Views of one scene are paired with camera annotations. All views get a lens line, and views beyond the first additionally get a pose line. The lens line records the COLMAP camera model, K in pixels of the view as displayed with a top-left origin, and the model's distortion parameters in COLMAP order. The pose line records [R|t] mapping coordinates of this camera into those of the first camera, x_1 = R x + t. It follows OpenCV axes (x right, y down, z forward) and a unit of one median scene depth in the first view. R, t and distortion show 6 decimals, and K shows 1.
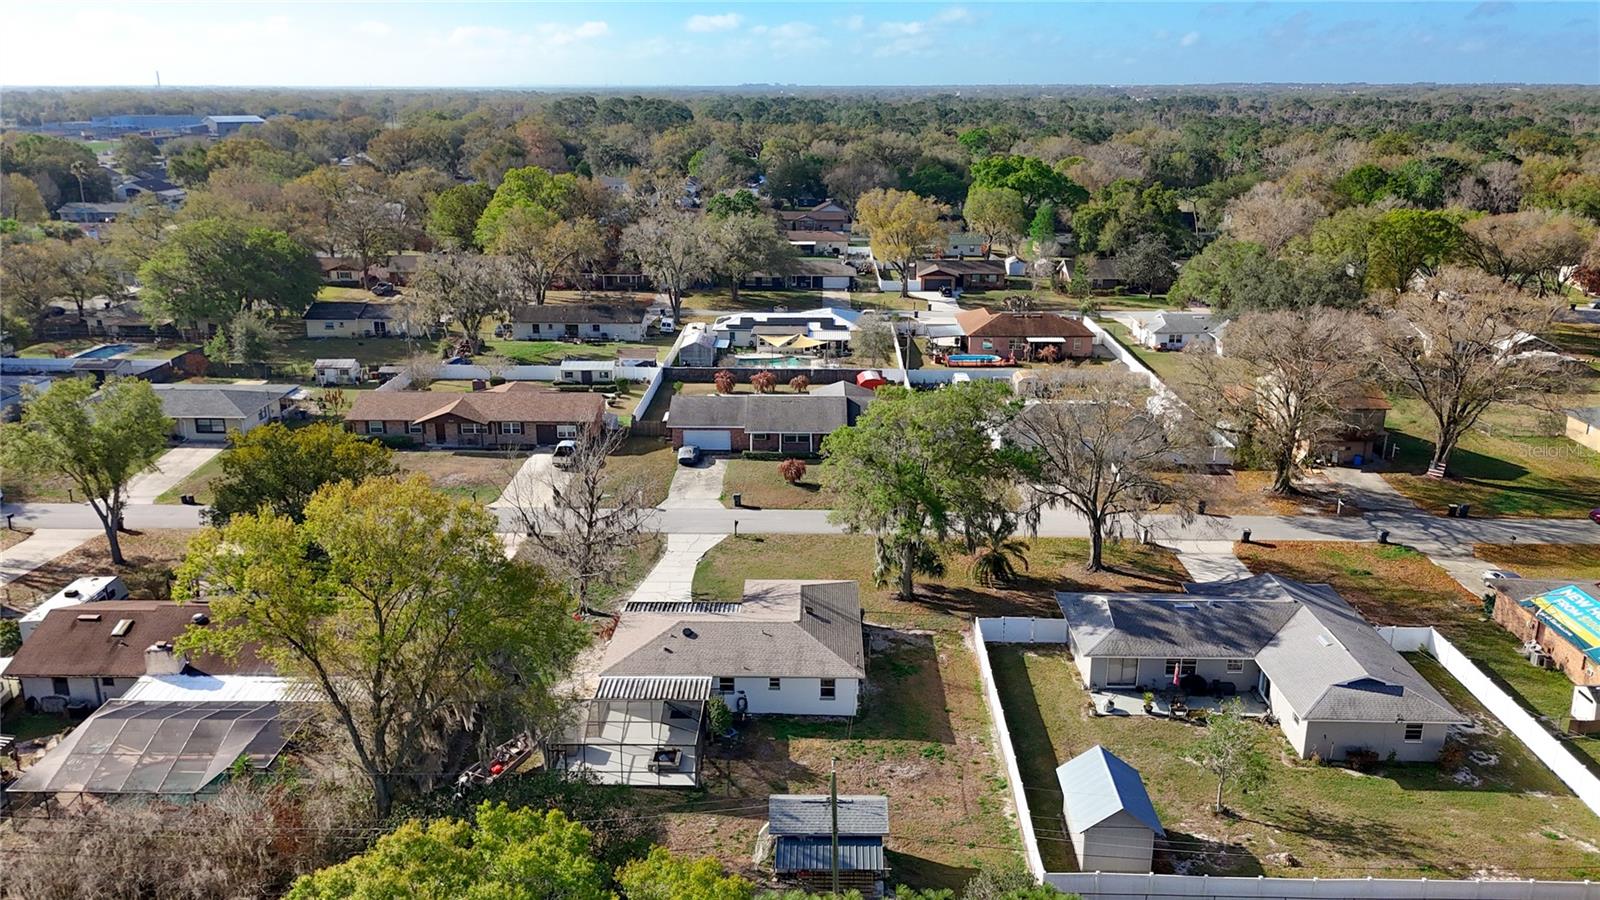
lens RADIAL K [[1191.8, 0, 791.1], [0, 1191.8, 405.2], [0, 0, 1]] dist [0.089676, -0.082864]
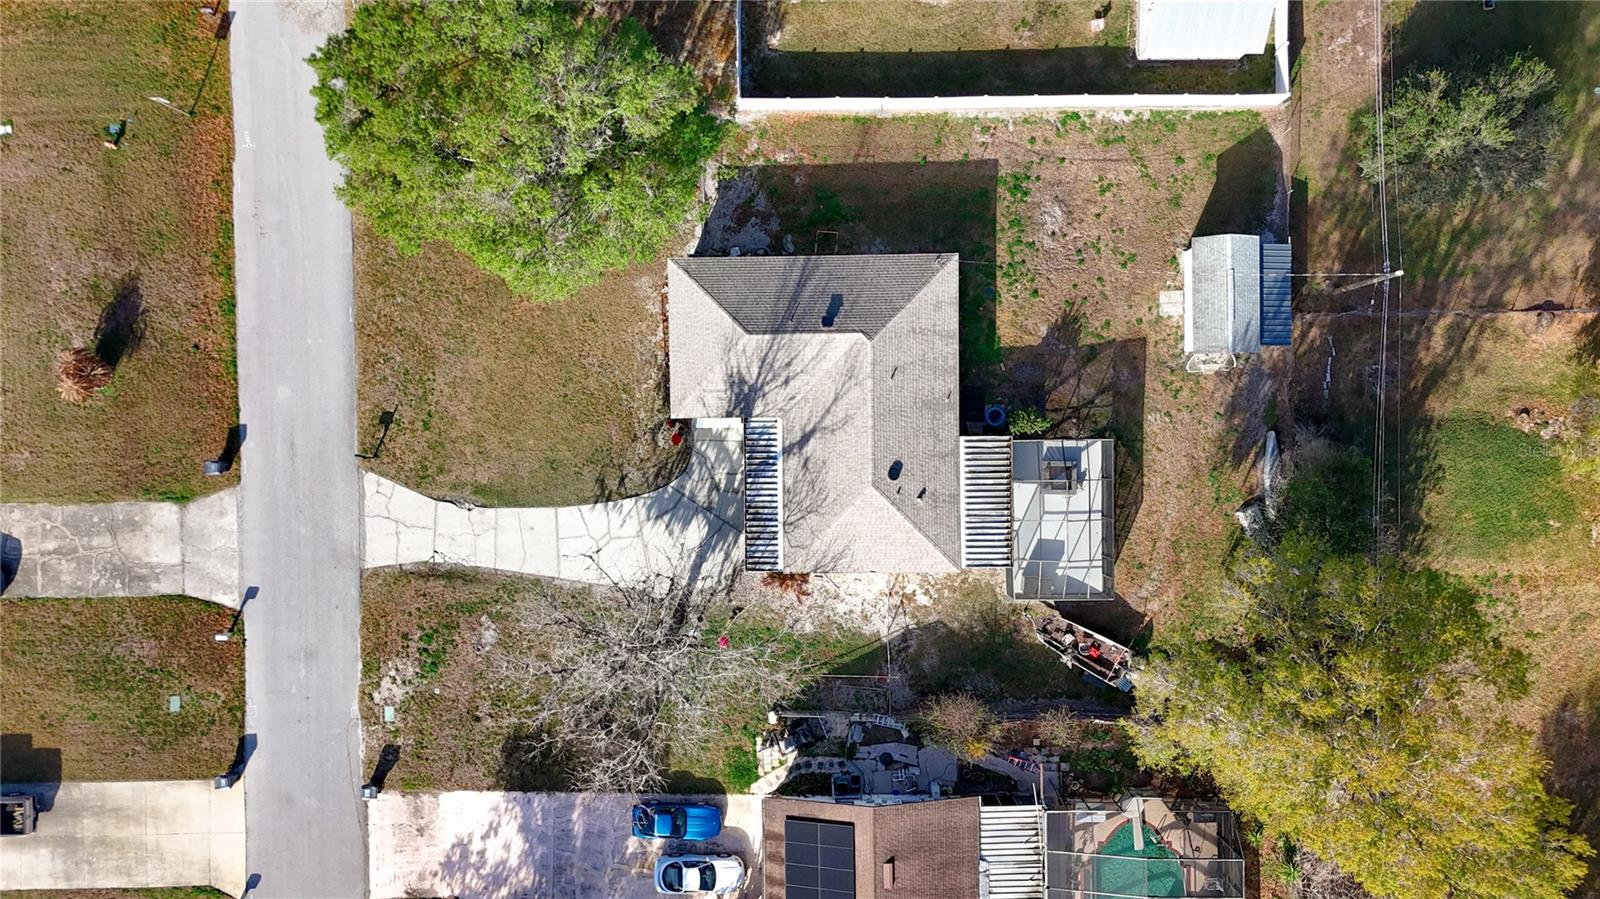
lens RADIAL K [[1191.8, 0, 791.1], [0, 1191.8, 404.7], [0, 0, 1]] dist [0.089676, -0.082864]
pose [[-0.038931, -0.999214, -0.007456, -0.032227], [0.270965, -0.017739, 0.962426, -0.604253], [-0.961802, 0.035448, 0.271443, 0.882081]]
